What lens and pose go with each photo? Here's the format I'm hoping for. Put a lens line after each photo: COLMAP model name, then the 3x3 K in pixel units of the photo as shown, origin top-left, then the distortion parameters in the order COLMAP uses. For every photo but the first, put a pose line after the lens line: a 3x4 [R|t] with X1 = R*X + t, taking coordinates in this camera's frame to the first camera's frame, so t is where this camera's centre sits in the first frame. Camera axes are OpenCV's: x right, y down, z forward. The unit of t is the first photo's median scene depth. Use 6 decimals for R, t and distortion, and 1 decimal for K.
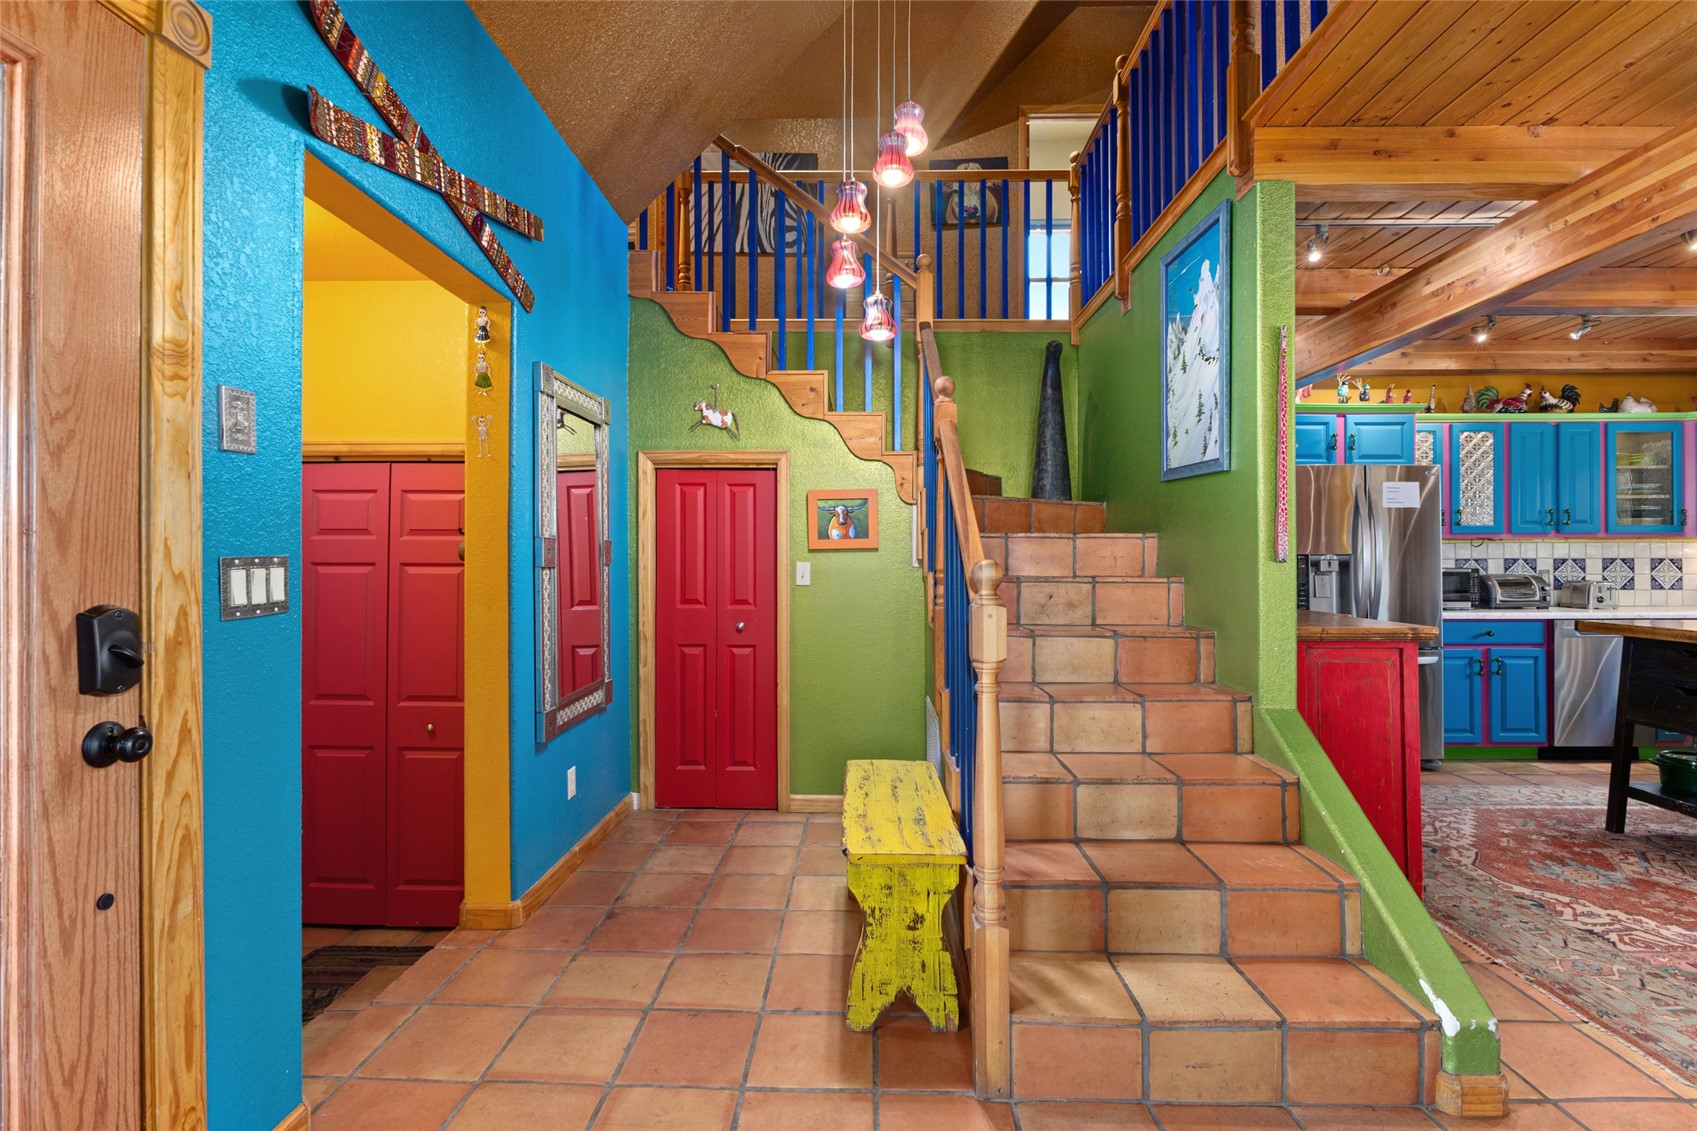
lens RADIAL K [[766.0, 0, 849.9], [0, 766.0, 561.5], [0, 0, 1]] dist [-0.003851, -0.002398]
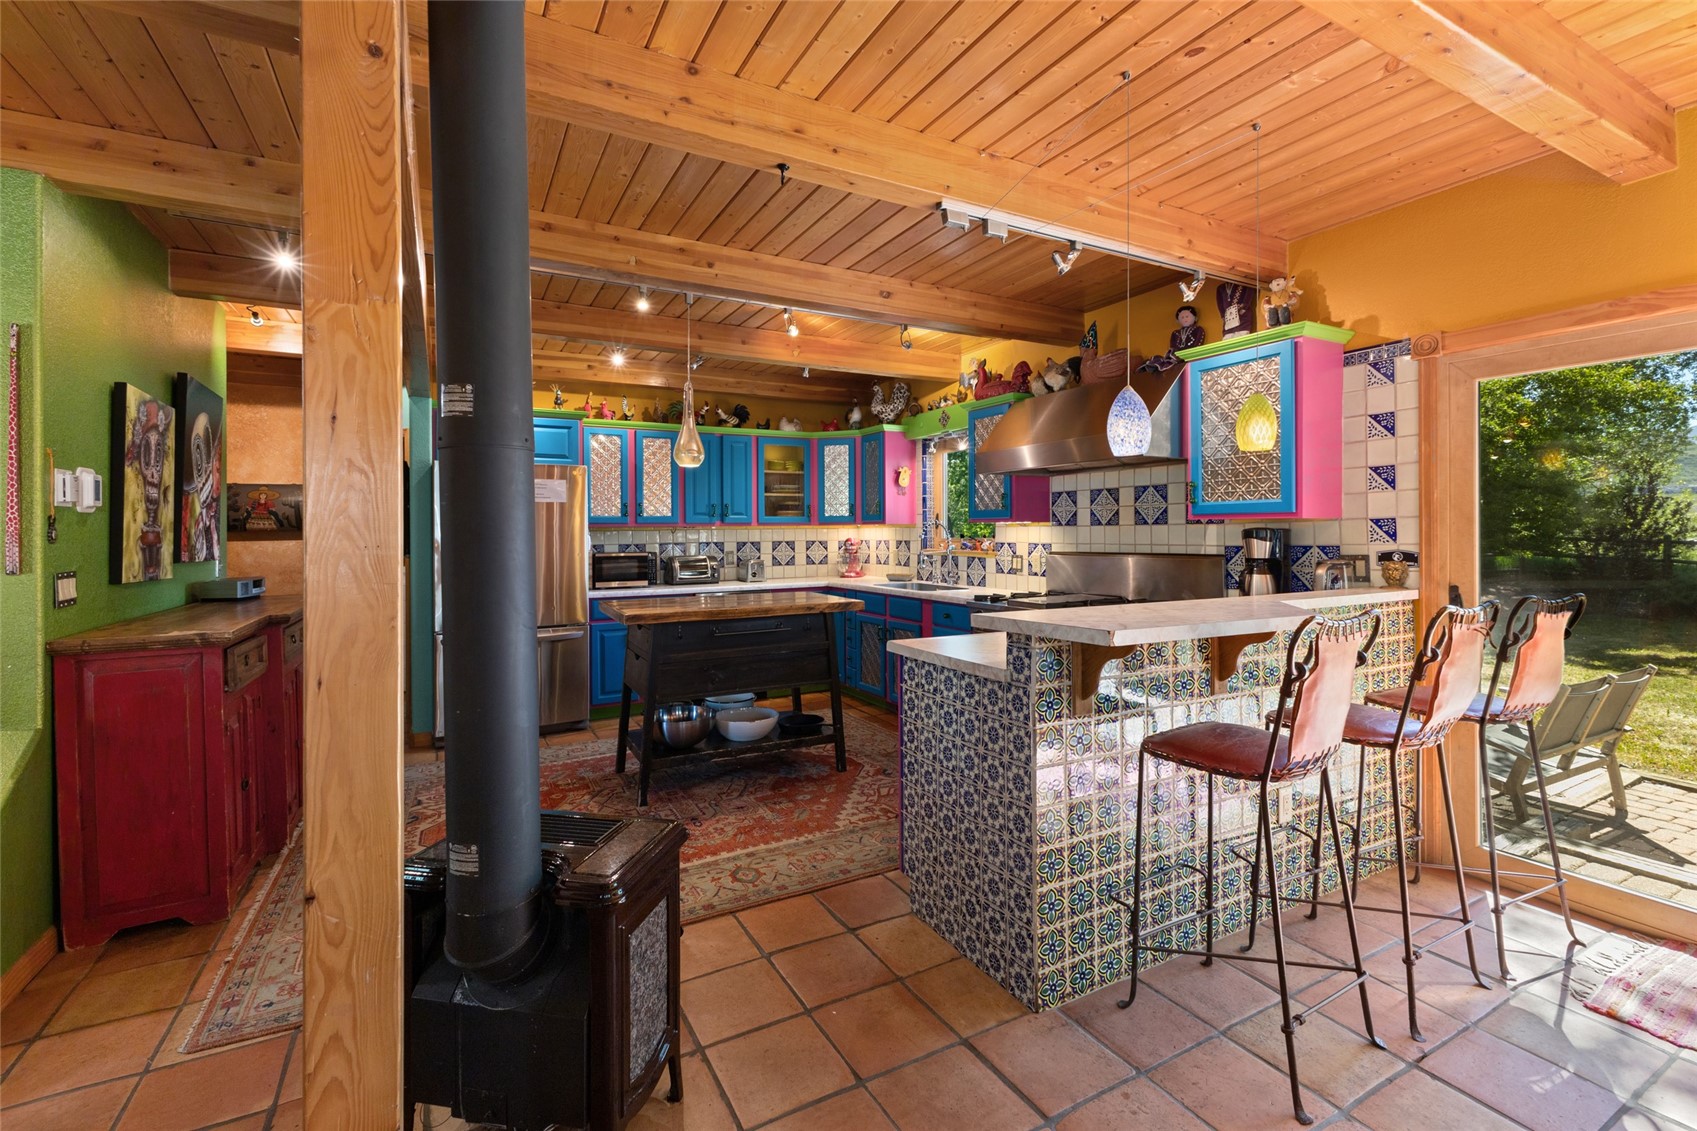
lens RADIAL K [[740.7, 0, 850.0], [0, 740.7, 531.0], [0, 0, 1]] dist [0.016323, -0.004222]
pose [[0.865873, -0.005339, 0.500235, 0.502404], [0.005226, 0.999985, 0.001628, -0.024672], [-0.500236, 0.001205, 0.865888, -0.160264]]
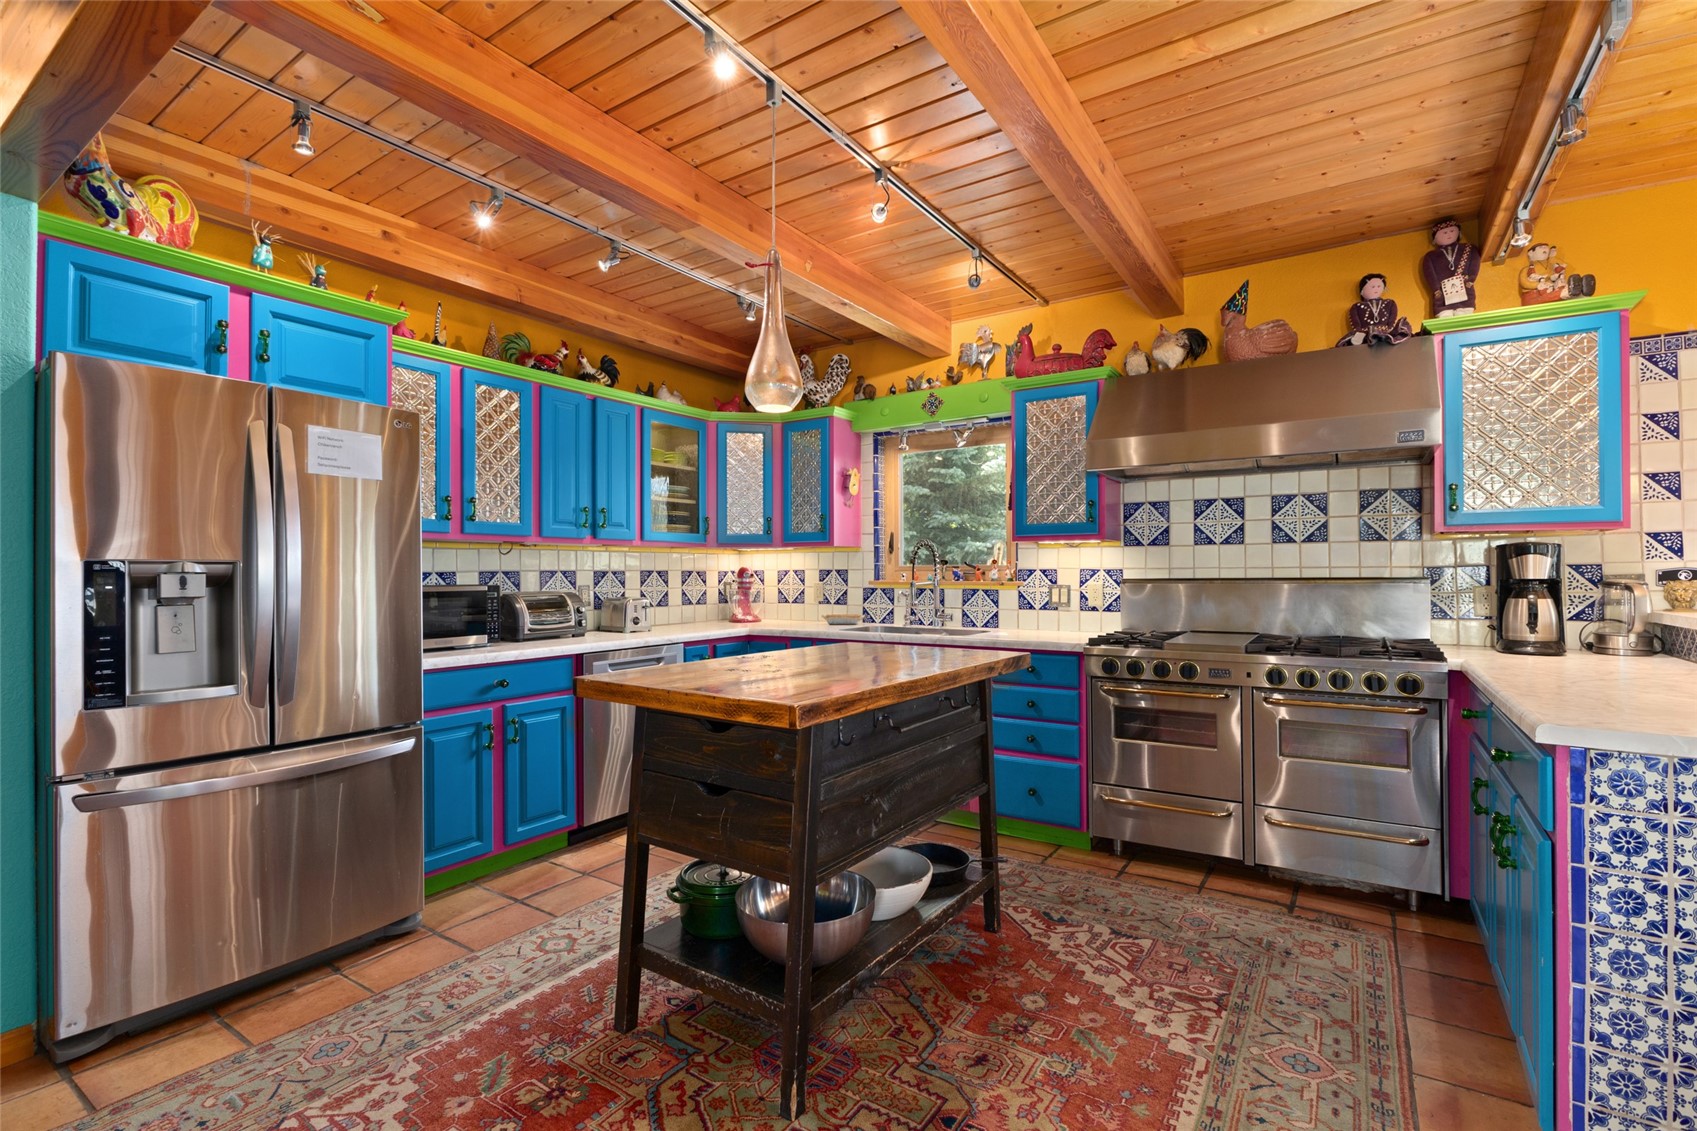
lens RADIAL K [[766.0, 0, 845.7], [0, 766.0, 569.7], [0, 0, 1]] dist [-0.003851, -0.002398]
pose [[0.532904, 0.002756, 0.846171, 0.405718], [0.000496, 0.999994, -0.003569, -0.002192], [-0.846176, 0.002322, 0.532899, 0.367018]]
